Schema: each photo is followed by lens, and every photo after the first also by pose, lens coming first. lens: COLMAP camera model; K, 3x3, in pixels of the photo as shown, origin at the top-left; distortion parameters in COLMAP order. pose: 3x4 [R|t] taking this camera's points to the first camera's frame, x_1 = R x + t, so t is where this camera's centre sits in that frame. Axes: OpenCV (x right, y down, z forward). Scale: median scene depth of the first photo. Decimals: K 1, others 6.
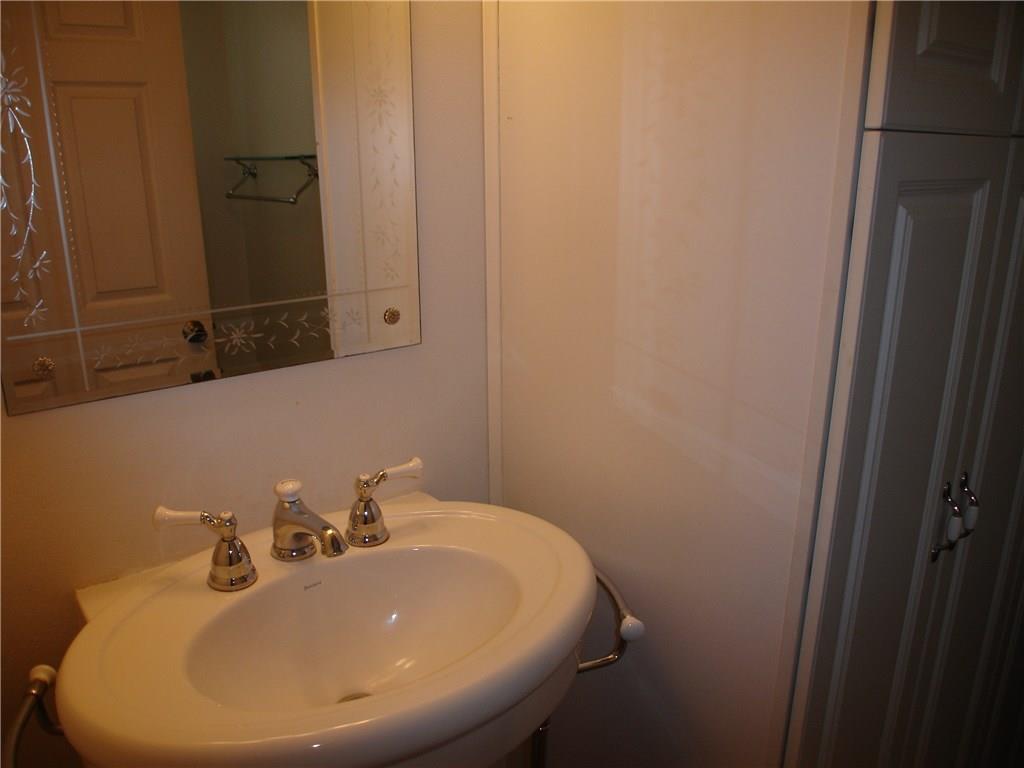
lens RADIAL K [[814.9, 0, 495.2], [0, 814.9, 405.5], [0, 0, 1]] dist [-0.083141, 0.003985]
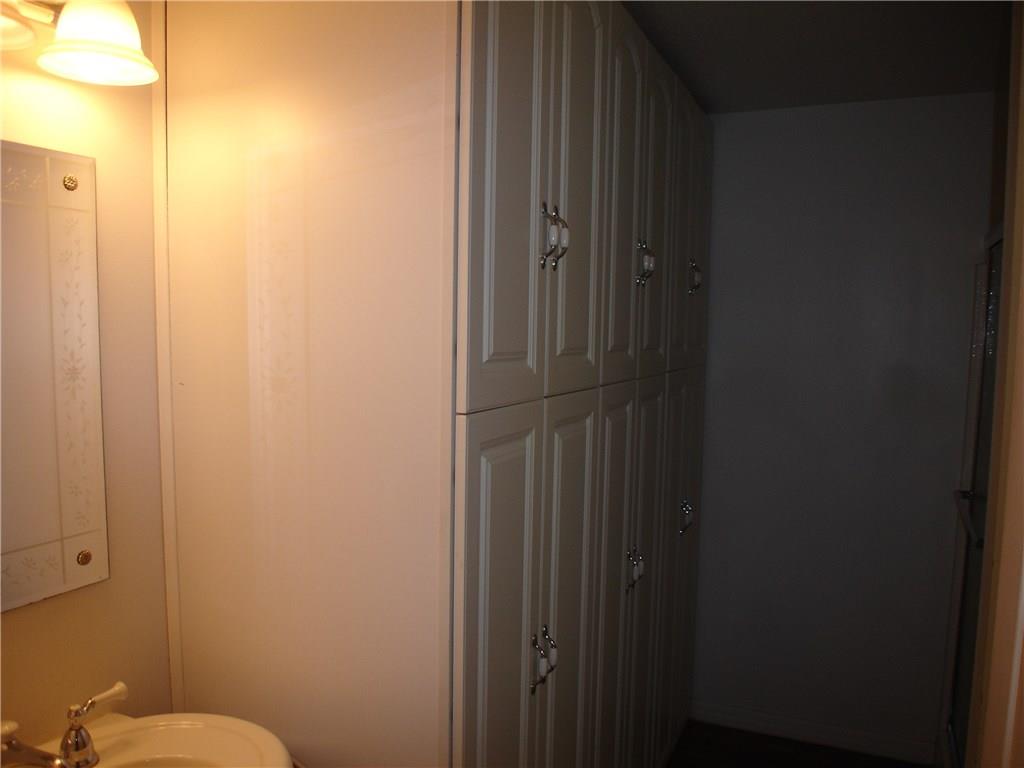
lens RADIAL K [[814.9, 0, 495.2], [0, 814.9, 405.5], [0, 0, 1]] dist [-0.083141, 0.003985]
pose [[0.880879, -0.029404, 0.472427, -0.150102], [0.126254, 0.976506, -0.174634, -0.055360], [-0.456193, 0.213477, 0.863896, -0.283420]]
